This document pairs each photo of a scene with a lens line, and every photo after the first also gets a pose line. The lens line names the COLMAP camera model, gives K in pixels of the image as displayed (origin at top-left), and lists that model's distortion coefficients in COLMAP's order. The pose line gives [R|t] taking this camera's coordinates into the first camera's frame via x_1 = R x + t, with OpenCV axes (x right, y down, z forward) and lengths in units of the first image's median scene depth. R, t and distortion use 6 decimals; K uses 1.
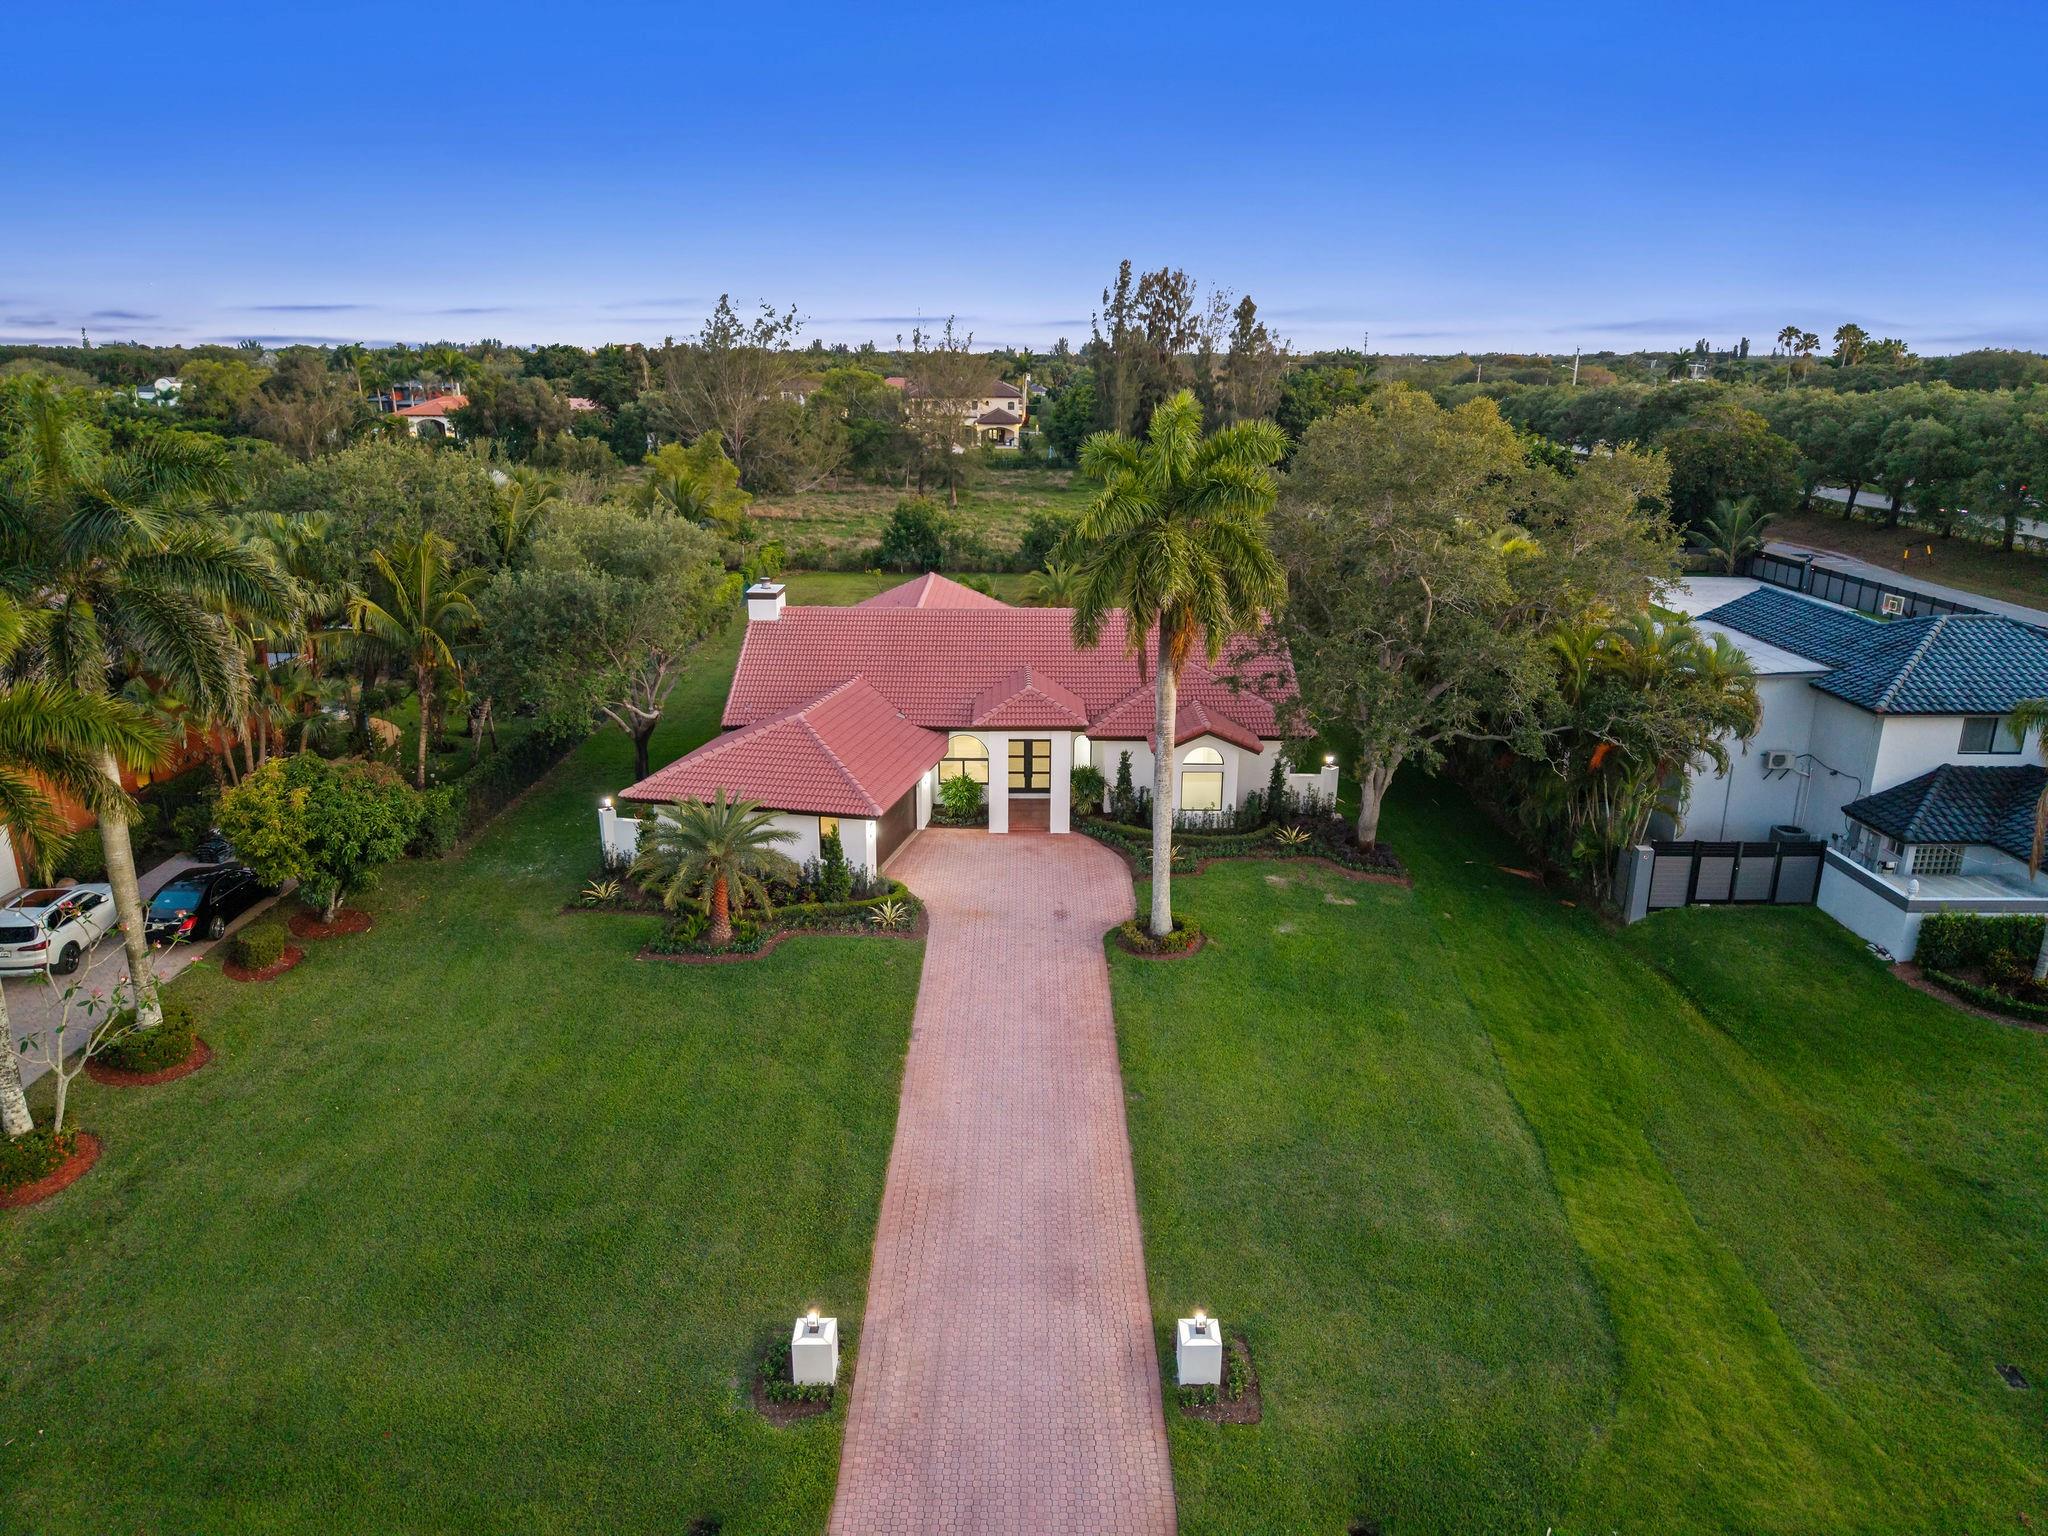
lens RADIAL K [[1371.0, 0, 1020.4], [0, 1371.0, 770.4], [0, 0, 1]] dist [0.007558, -0.009077]
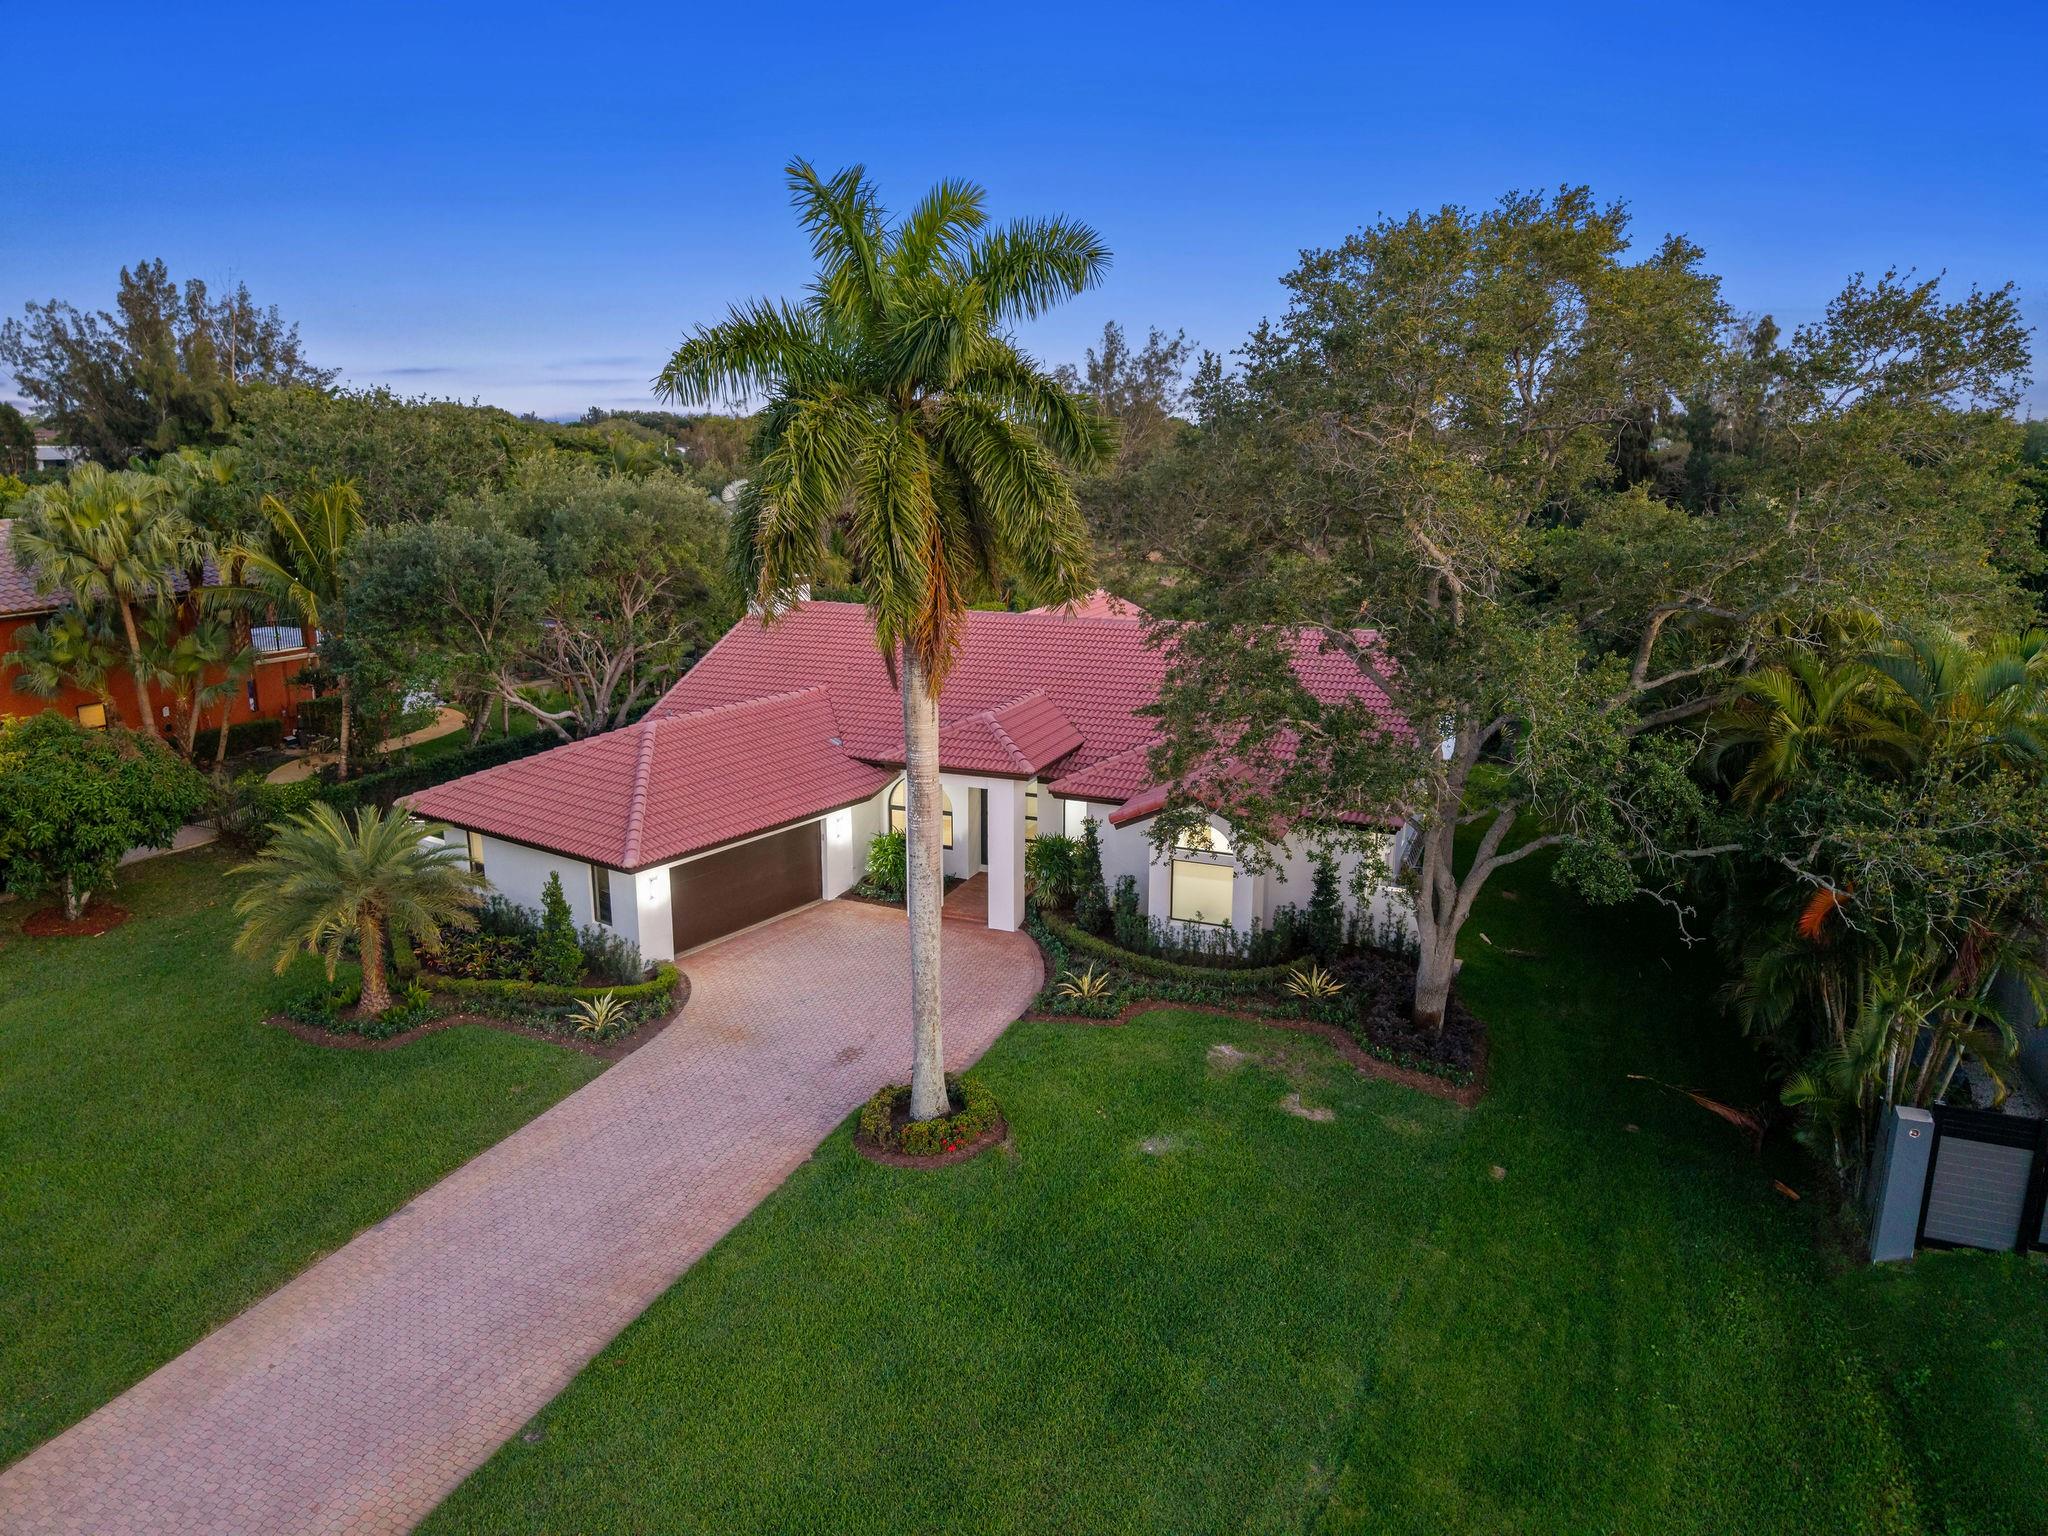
lens RADIAL K [[1371.0, 0, 1025.9], [0, 1371.0, 785.8], [0, 0, 1]] dist [0.007558, -0.009077]
pose [[0.928514, 0.092123, -0.359688, 0.325439], [-0.107232, 0.993985, -0.022236, -0.013946], [0.355476, 0.059217, 0.932808, 0.429181]]
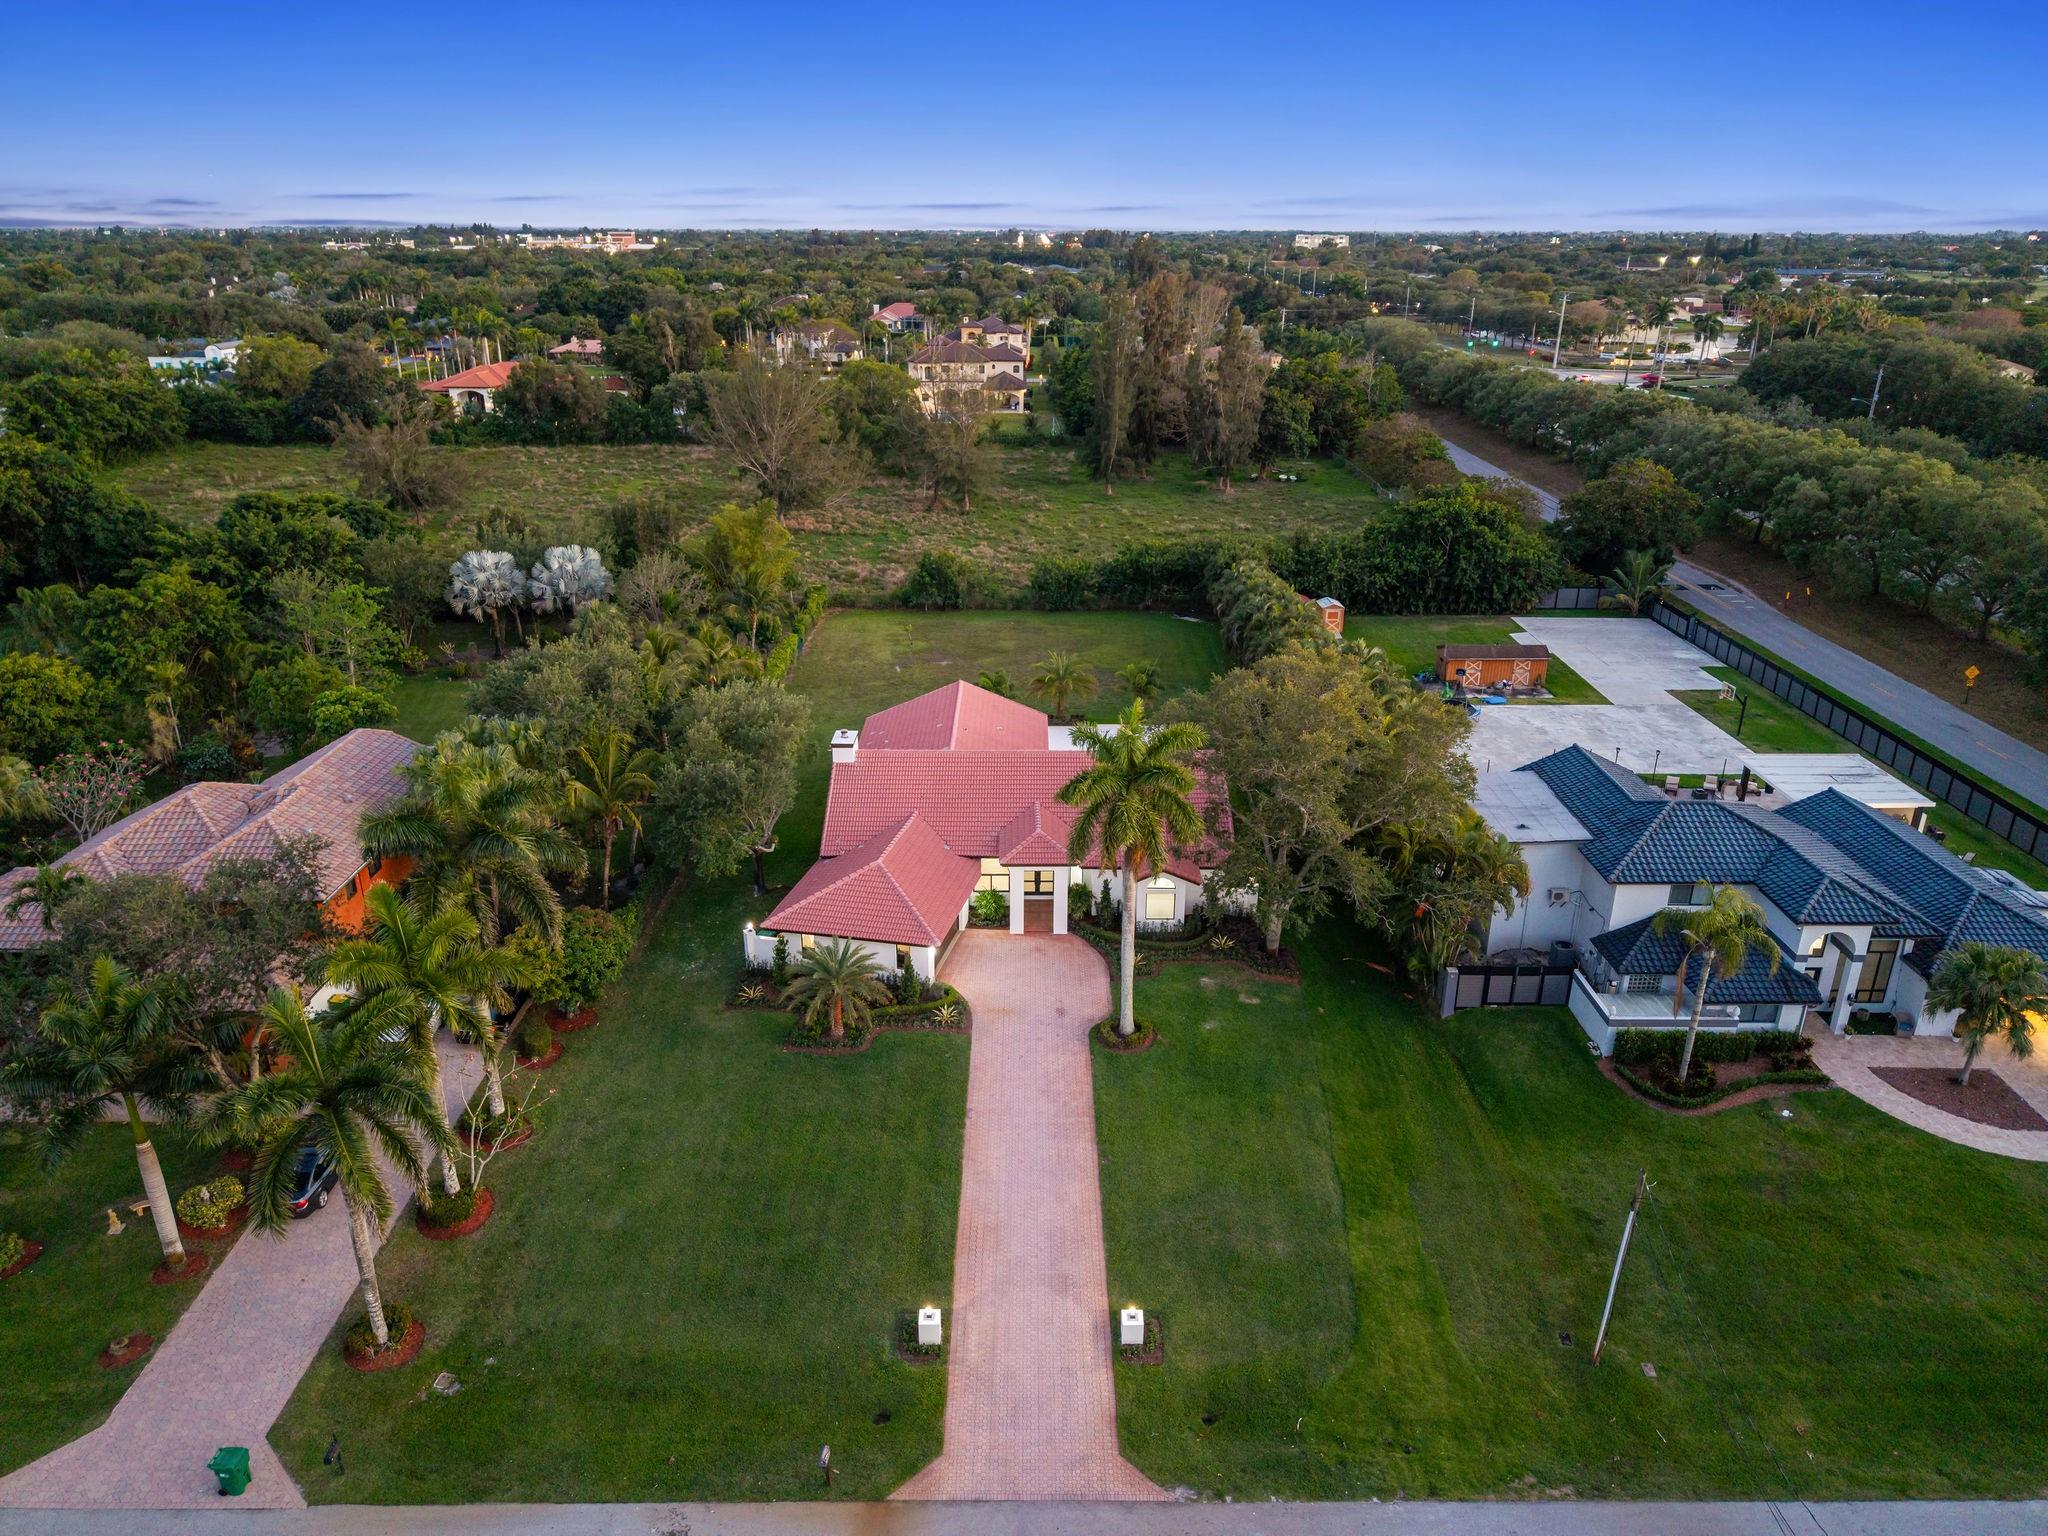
lens RADIAL K [[1371.0, 0, 1018.5], [0, 1371.0, 767.0], [0, 0, 1]] dist [0.007558, -0.009077]
pose [[0.999995, -0.000432, -0.003076, -0.011598], [0.000675, 0.996840, 0.079433, -0.279592], [0.003031, -0.079435, 0.996835, -0.465505]]
